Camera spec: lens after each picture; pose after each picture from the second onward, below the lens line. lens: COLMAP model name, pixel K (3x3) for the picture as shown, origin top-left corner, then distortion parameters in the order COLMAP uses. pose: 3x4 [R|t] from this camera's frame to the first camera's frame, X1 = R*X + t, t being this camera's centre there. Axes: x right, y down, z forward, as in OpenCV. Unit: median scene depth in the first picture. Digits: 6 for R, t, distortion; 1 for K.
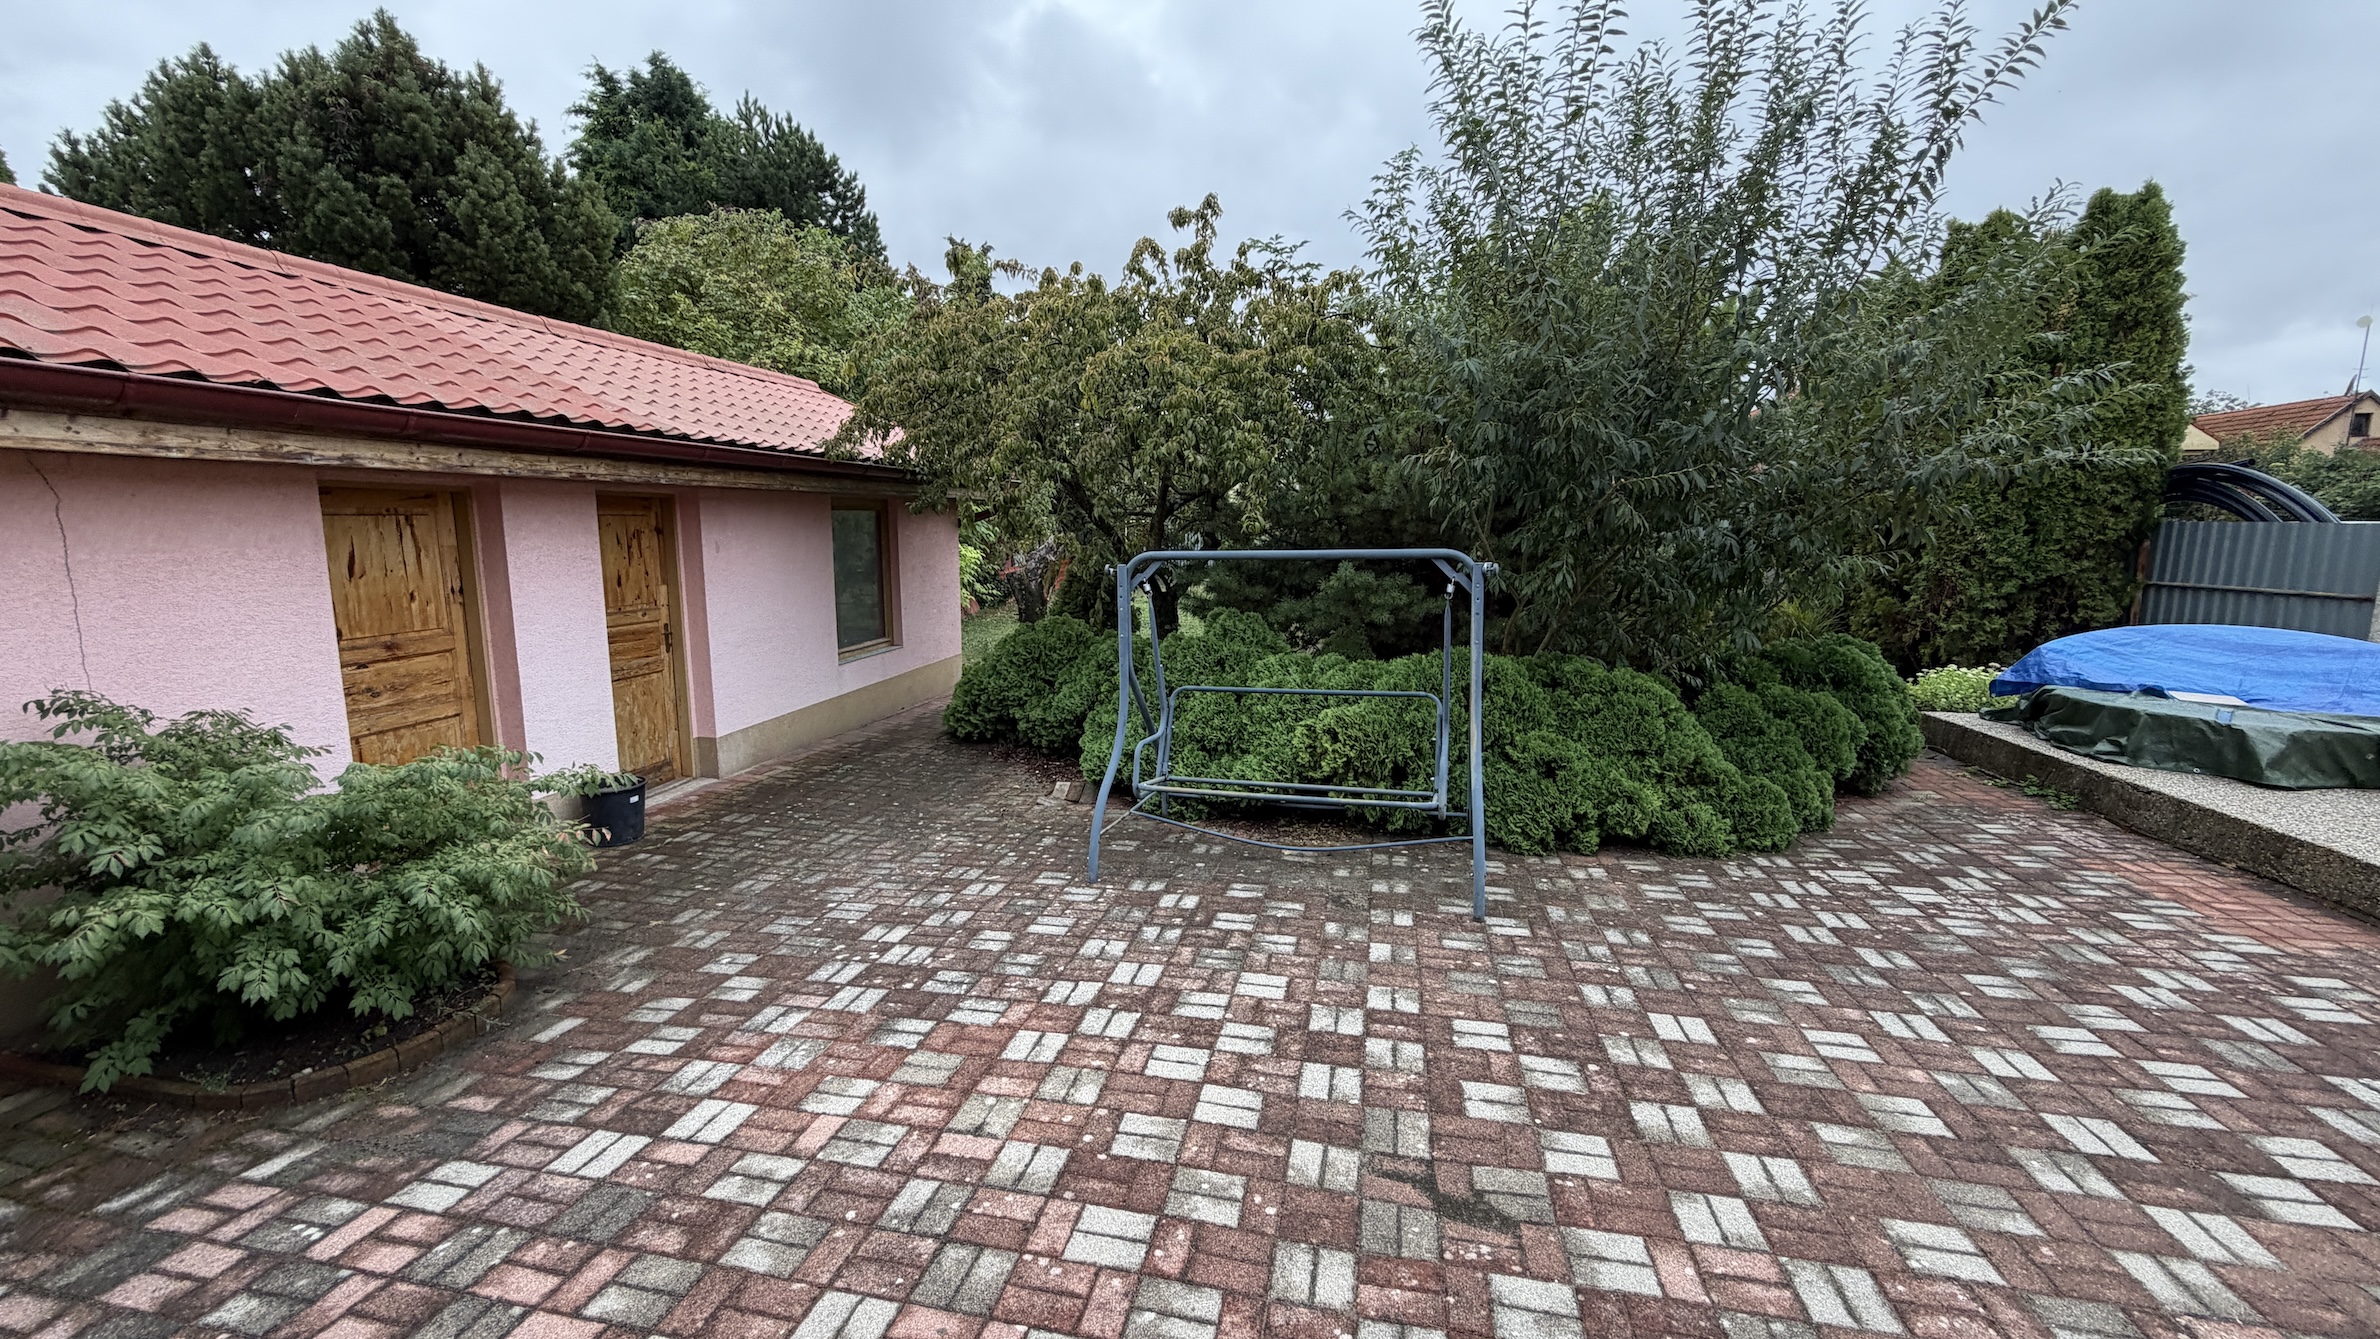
lens RADIAL K [[948.4, 0, 1189.1], [0, 948.4, 672.6], [0, 0, 1]] dist [0.001078, -0.000214]
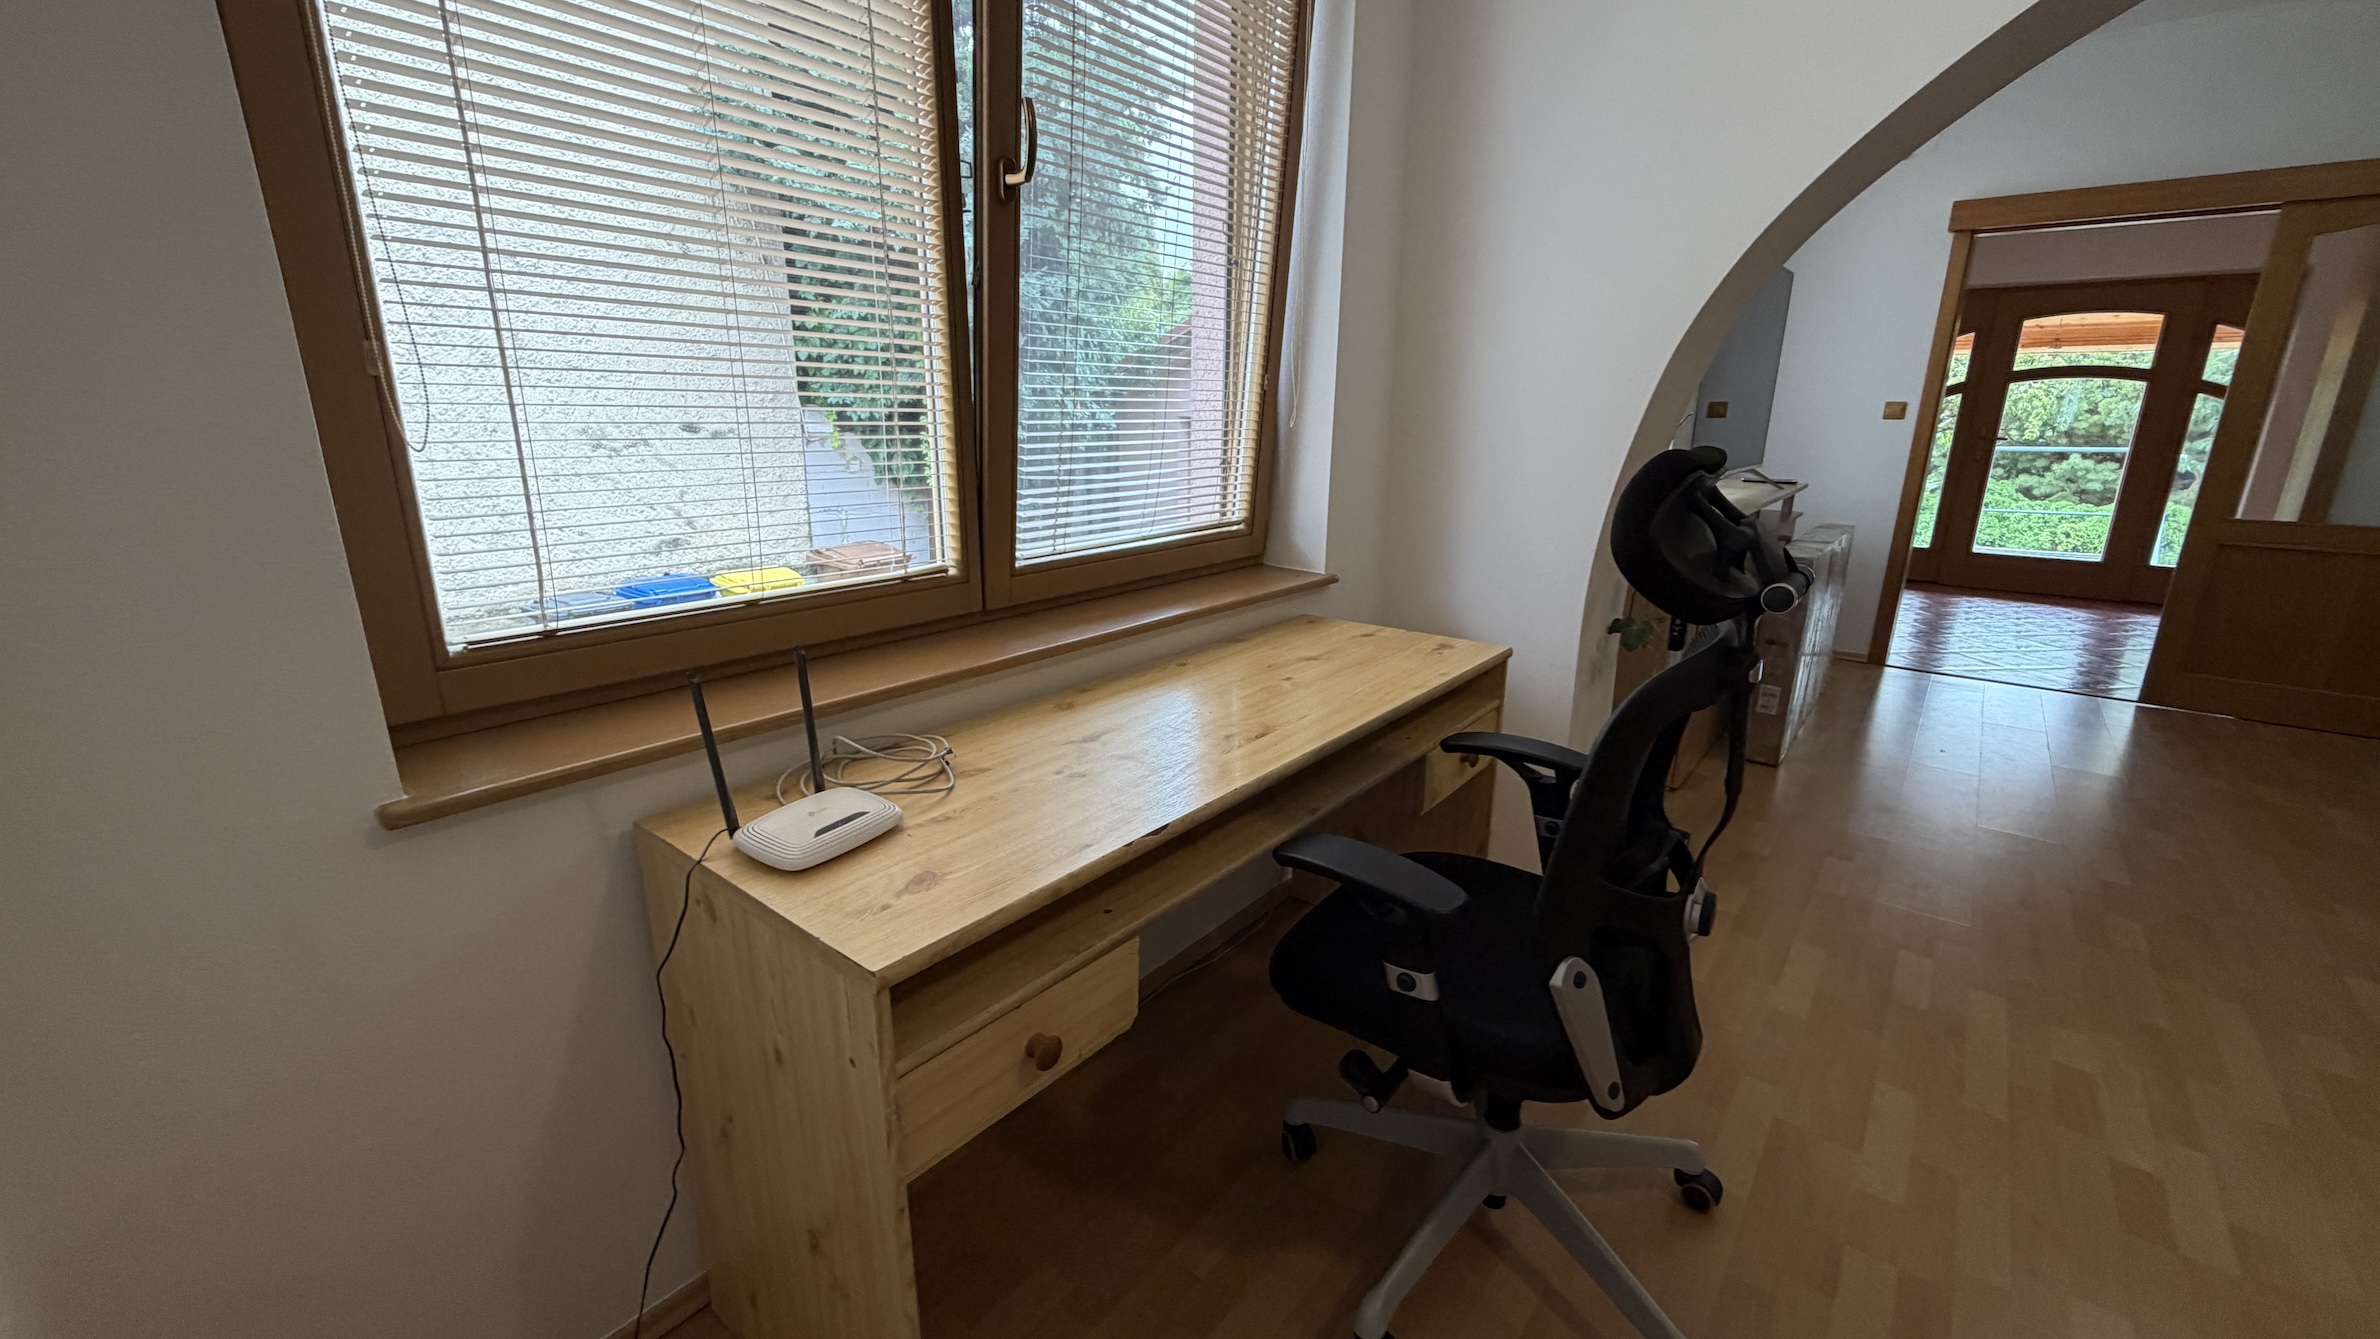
lens RADIAL K [[948.4, 0, 1187.5], [0, 948.4, 672.9], [0, 0, 1]] dist [0.001078, -0.000214]
pose [[0.883165, 0.121331, -0.453099, -1.112080], [-0.071804, 0.989552, 0.125023, 0.463222], [0.463534, -0.077882, 0.882650, -3.456159]]
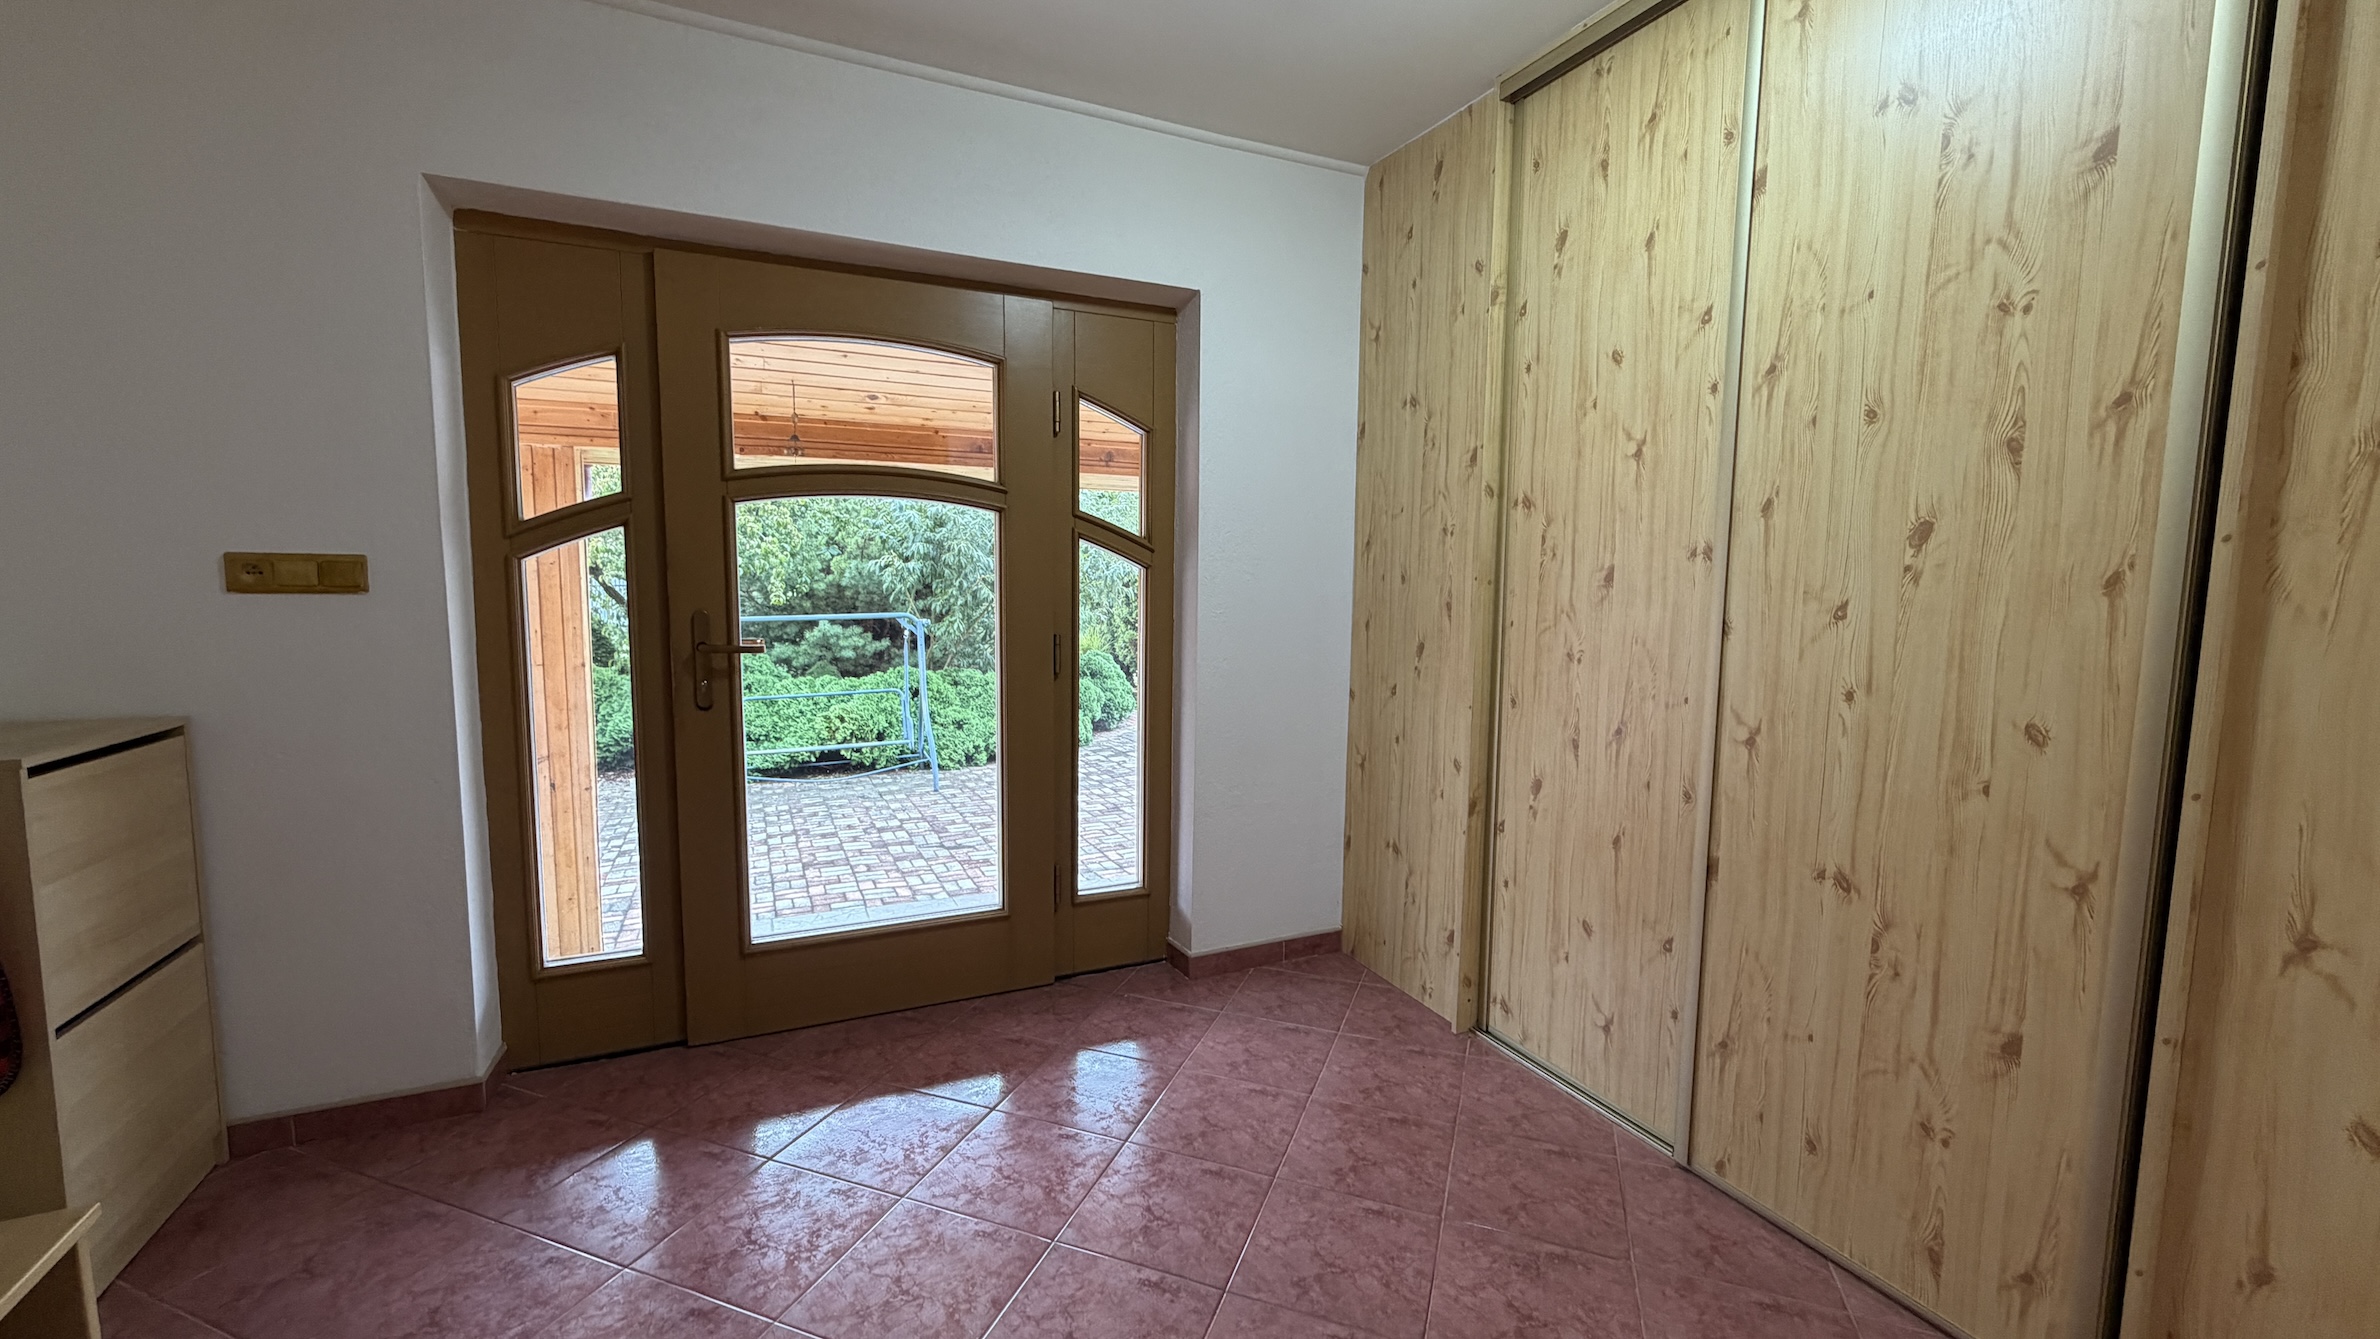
lens RADIAL K [[948.4, 0, 1188.0], [0, 948.4, 671.6], [0, 0, 1]] dist [0.001078, -0.000214]
pose [[0.800914, -0.057497, 0.596013, -0.693657], [0.088095, 0.995862, -0.022311, 0.136850], [-0.592264, 0.070375, 0.802665, -1.473789]]
